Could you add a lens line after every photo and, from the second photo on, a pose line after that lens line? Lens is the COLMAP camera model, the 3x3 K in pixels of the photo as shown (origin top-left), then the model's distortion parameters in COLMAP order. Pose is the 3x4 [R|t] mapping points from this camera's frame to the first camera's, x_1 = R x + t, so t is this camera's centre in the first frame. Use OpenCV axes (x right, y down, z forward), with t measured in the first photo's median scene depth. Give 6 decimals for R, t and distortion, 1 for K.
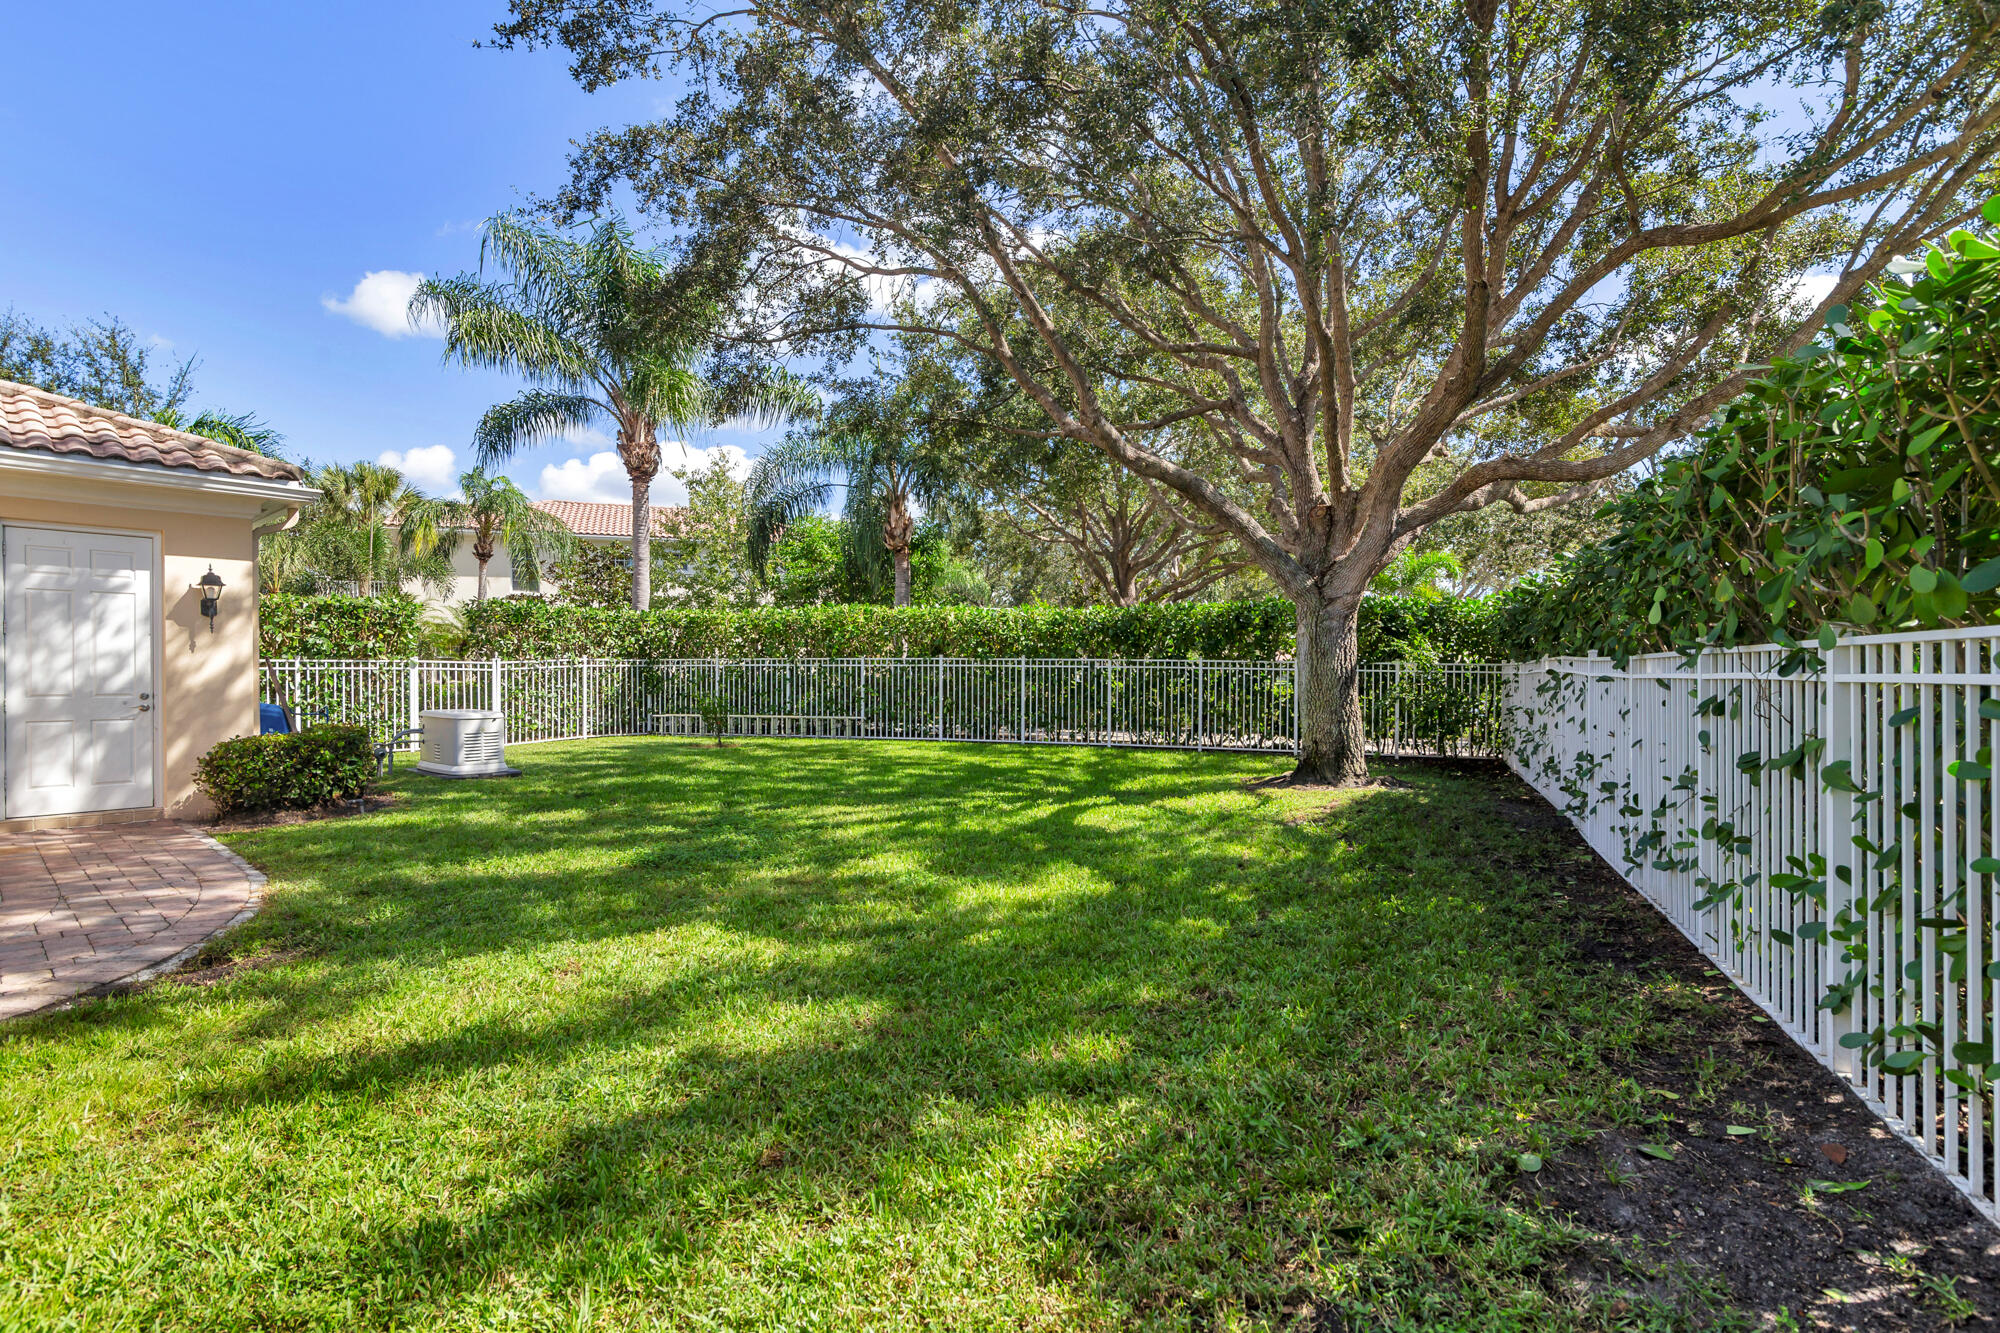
lens RADIAL K [[927.7, 0, 995.9], [0, 927.7, 667.0], [0, 0, 1]] dist [-0.001889, -0.000802]
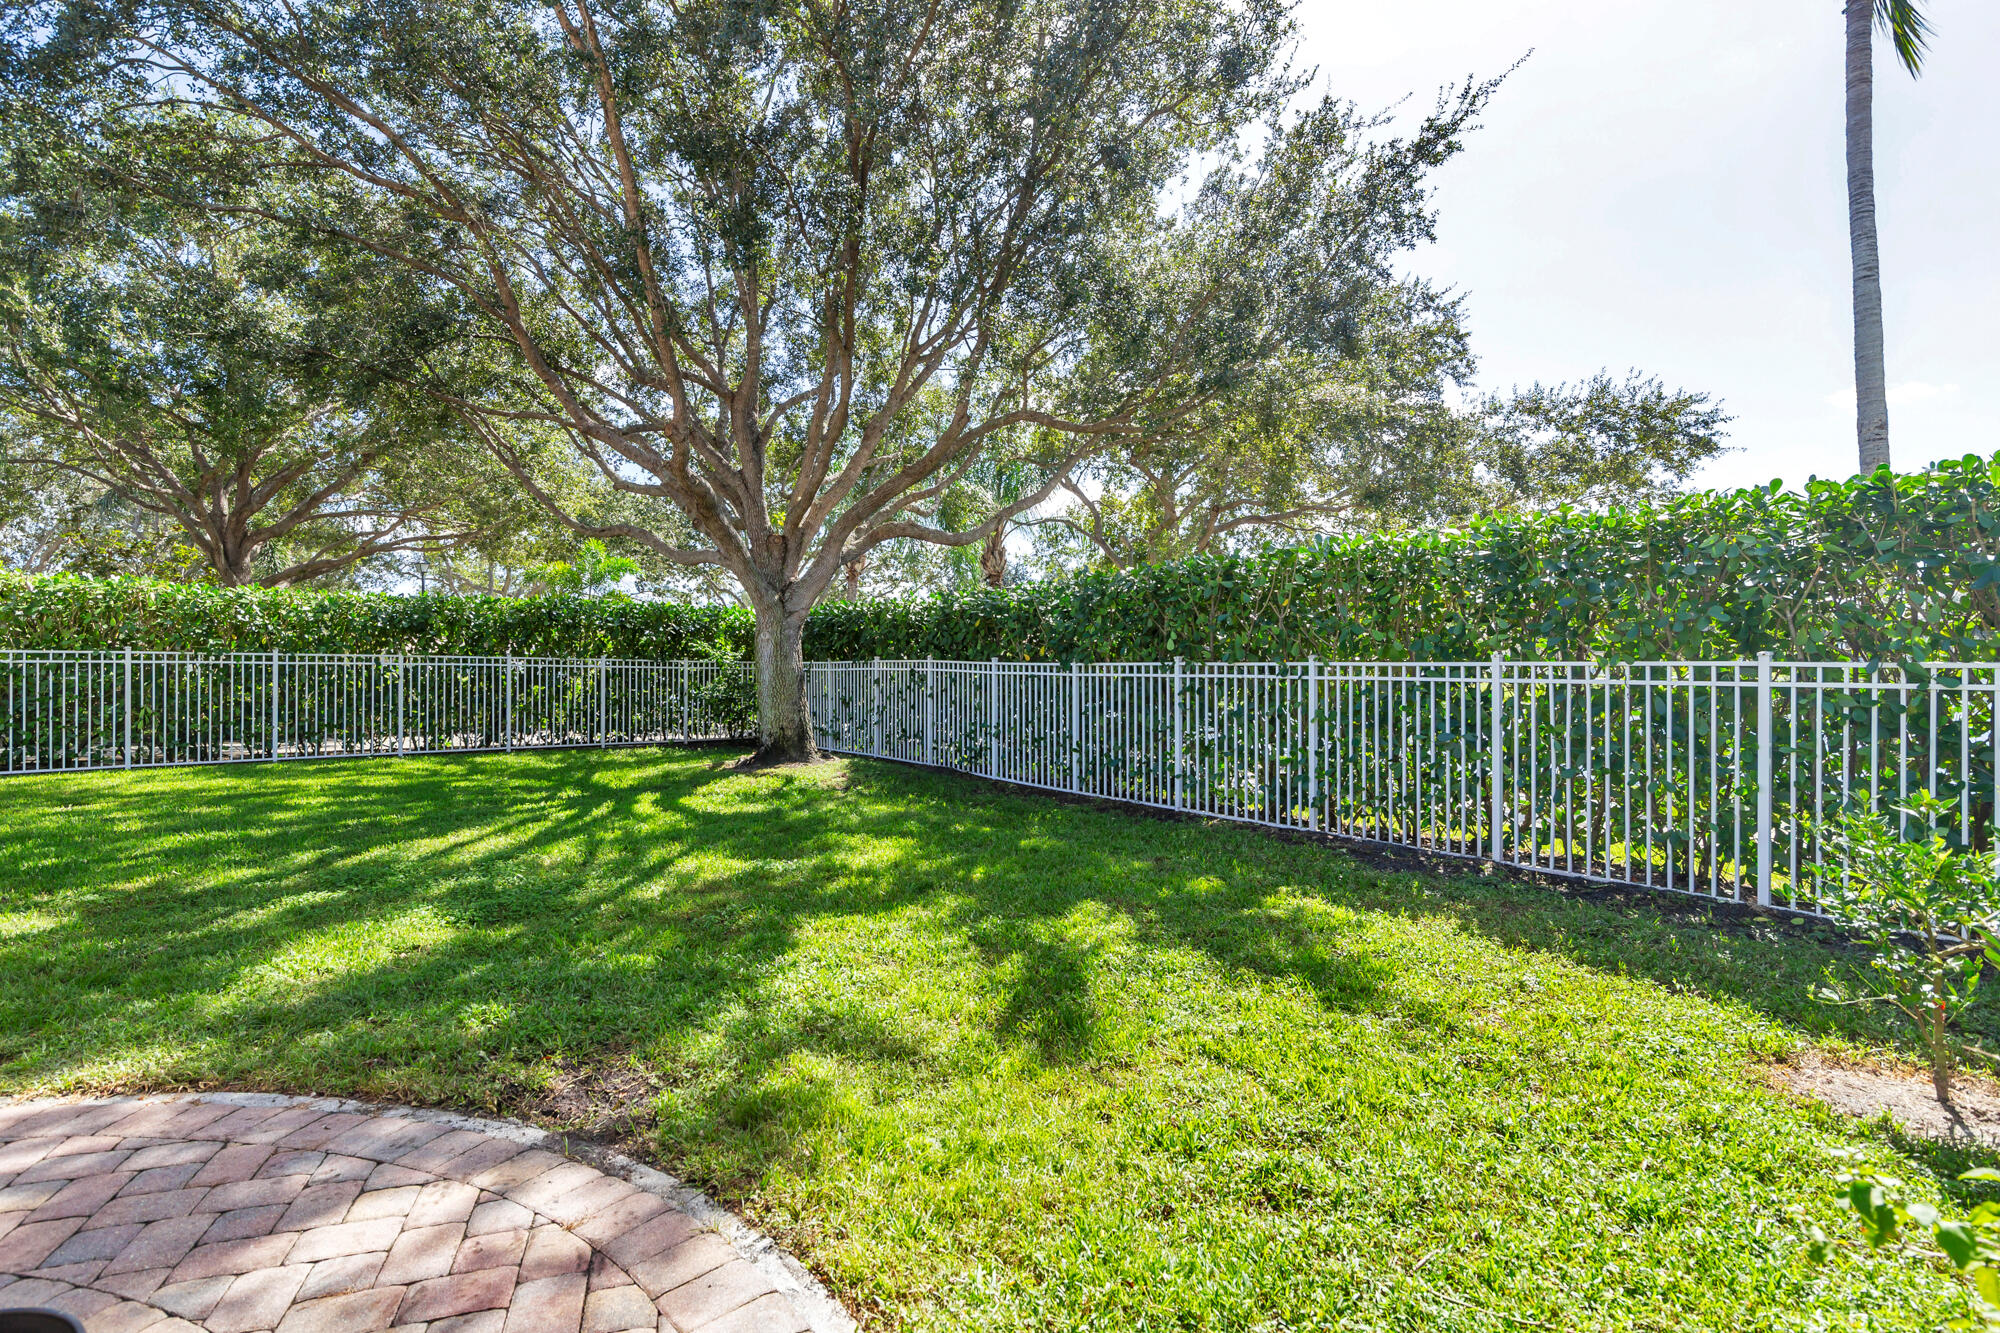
lens RADIAL K [[927.7, 0, 990.2], [0, 927.7, 663.3], [0, 0, 1]] dist [-0.001889, -0.000802]
pose [[0.514124, 0.002456, 0.857712, -0.584225], [-0.006840, 0.999976, 0.001237, -0.009426], [-0.857689, -0.006503, 0.514128, 0.146975]]
